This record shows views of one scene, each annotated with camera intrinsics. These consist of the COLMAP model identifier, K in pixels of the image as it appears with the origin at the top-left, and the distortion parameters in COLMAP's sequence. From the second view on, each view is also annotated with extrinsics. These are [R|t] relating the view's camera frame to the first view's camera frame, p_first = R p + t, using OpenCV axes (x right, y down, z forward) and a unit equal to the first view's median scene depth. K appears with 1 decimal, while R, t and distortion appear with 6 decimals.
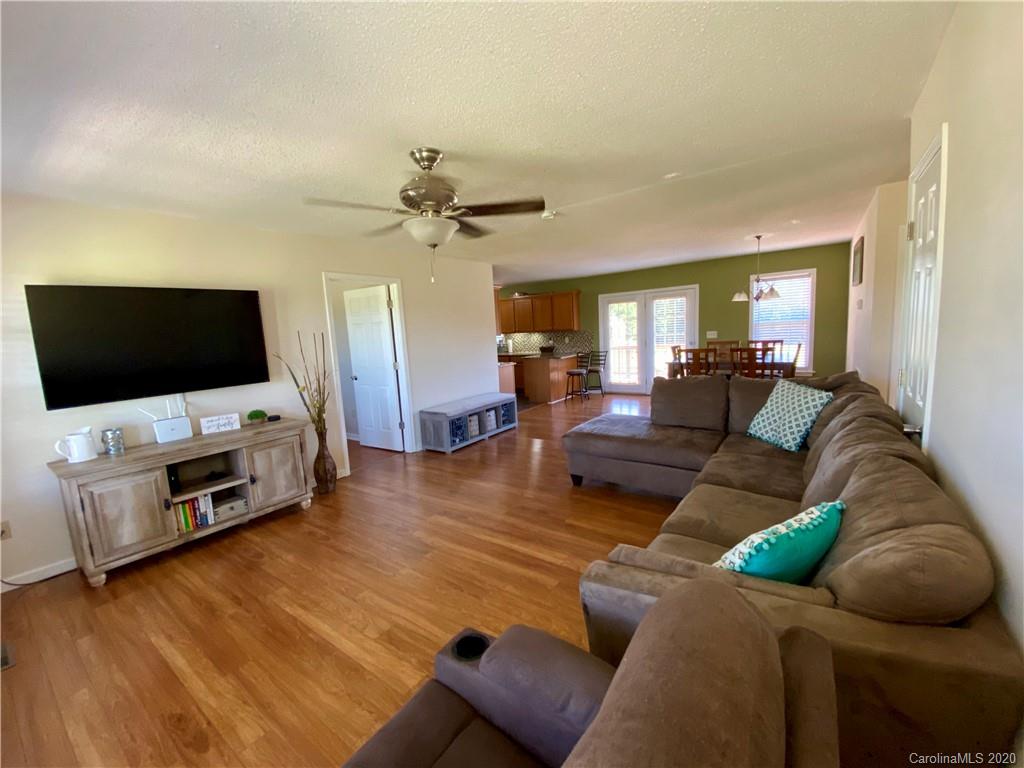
lens RADIAL K [[410.0, 0, 516.2], [0, 410.0, 382.3], [0, 0, 1]] dist [0.031467, -0.025999]
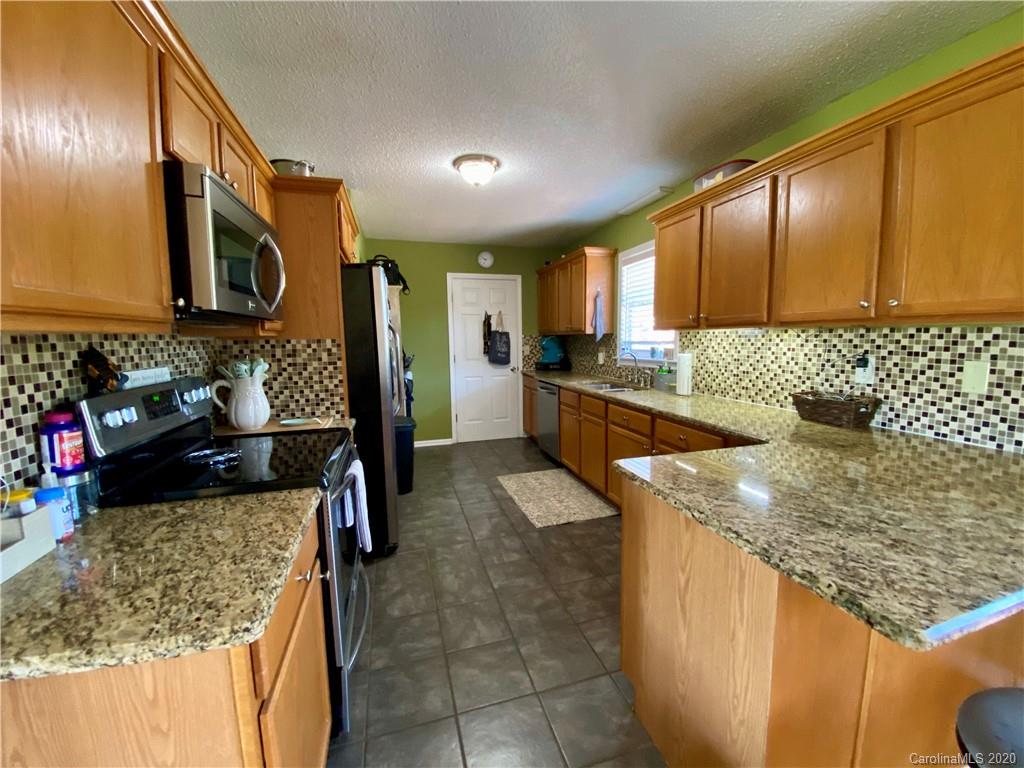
lens RADIAL K [[410.0, 0, 516.2], [0, 410.0, 382.3], [0, 0, 1]] dist [0.031467, -0.025999]
pose [[0.789126, 0.112946, -0.603757, 0.199980], [-0.109141, 0.993090, 0.043129, -0.233335], [0.604457, 0.031860, 0.796001, 1.995290]]
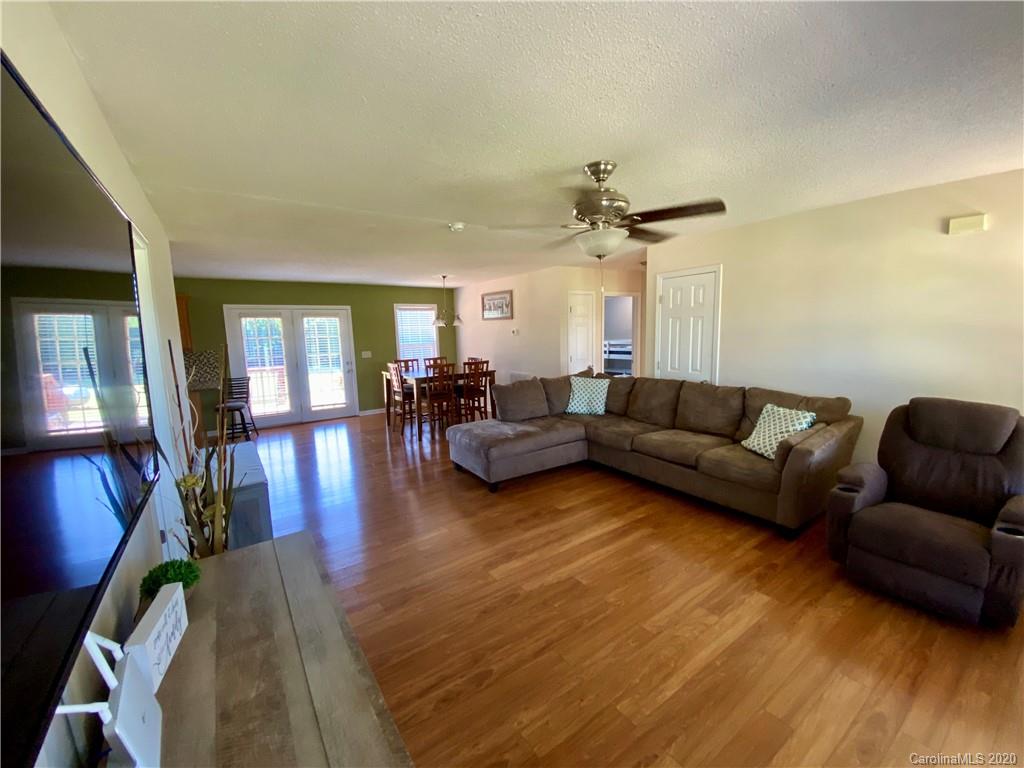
lens RADIAL K [[410.0, 0, 516.2], [0, 410.0, 382.3], [0, 0, 1]] dist [0.031467, -0.025999]
pose [[0.330744, -0.072481, 0.940933, -0.885284], [0.130731, 0.990952, 0.030382, -0.056884], [-0.934622, 0.112961, 0.337227, 0.627682]]
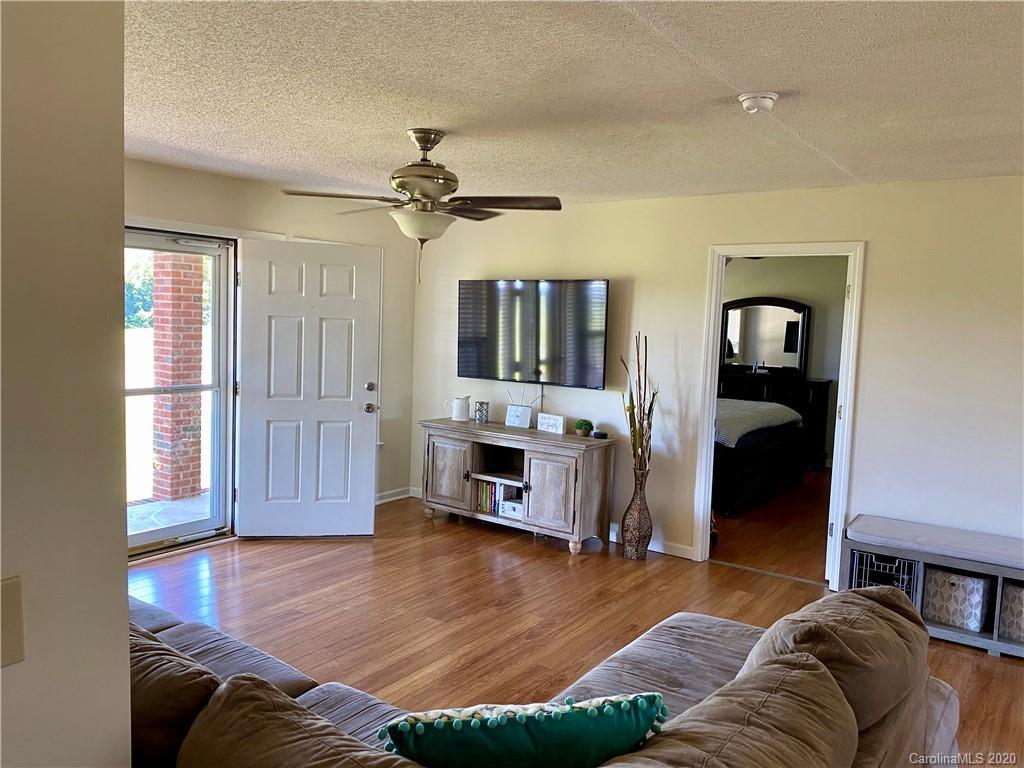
lens RADIAL K [[770.2, 0, 510.1], [0, 770.2, 372.8], [0, 0, 1]] dist [0.072514, -0.159419]
pose [[0.012441, 0.122592, -0.992379, 0.967990], [-0.170888, 0.978116, 0.118688, -0.197635], [0.985212, 0.168110, 0.033118, 0.823101]]
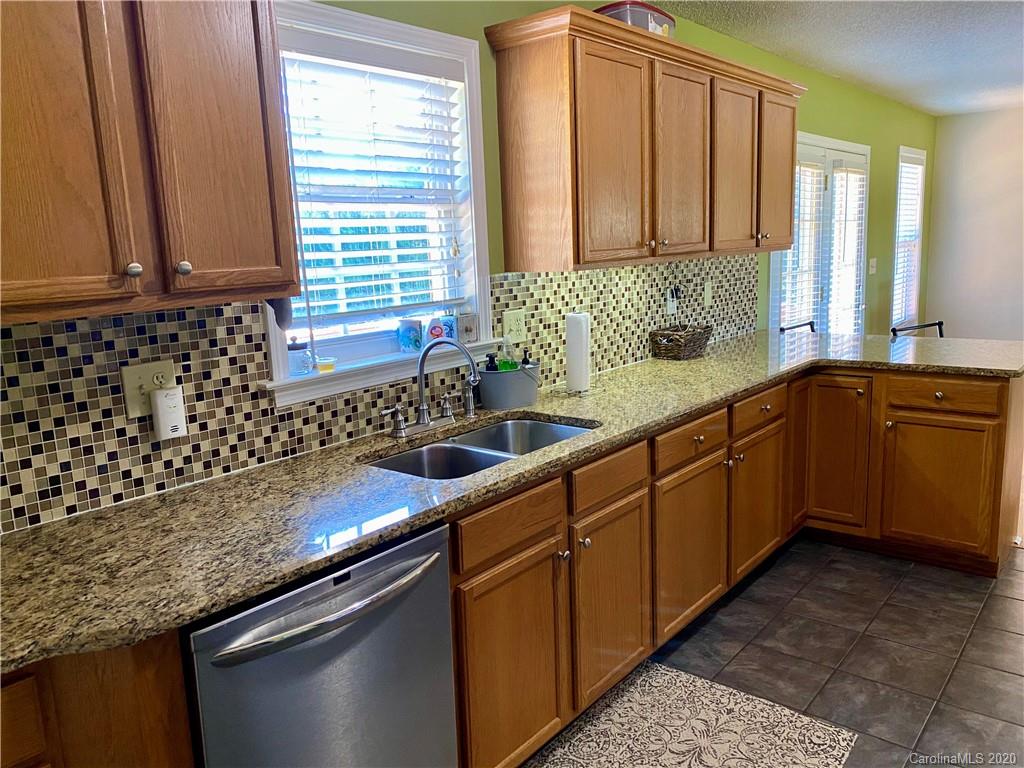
lens RADIAL K [[770.2, 0, 510.1], [0, 770.2, 372.8], [0, 0, 1]] dist [0.072514, -0.159419]
pose [[0.089549, -0.116927, 0.989095, -0.894036], [0.162363, 0.981514, 0.101331, -0.327304], [-0.982659, 0.151519, 0.106878, 2.876043]]
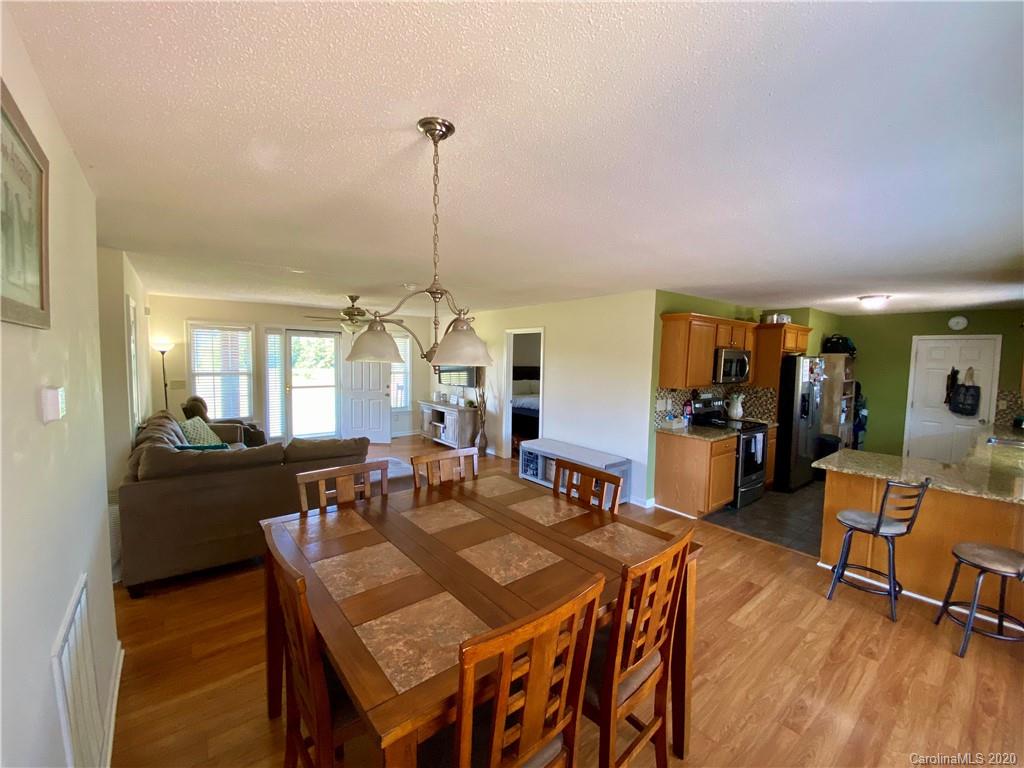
lens RADIAL K [[410.0, 0, 516.2], [0, 410.0, 382.3], [0, 0, 1]] dist [0.031467, -0.025999]
pose [[-0.269516, 0.108027, -0.956918, 1.316560], [-0.128088, 0.980838, 0.146803, -0.367582], [0.954439, 0.162136, -0.250515, 1.803667]]
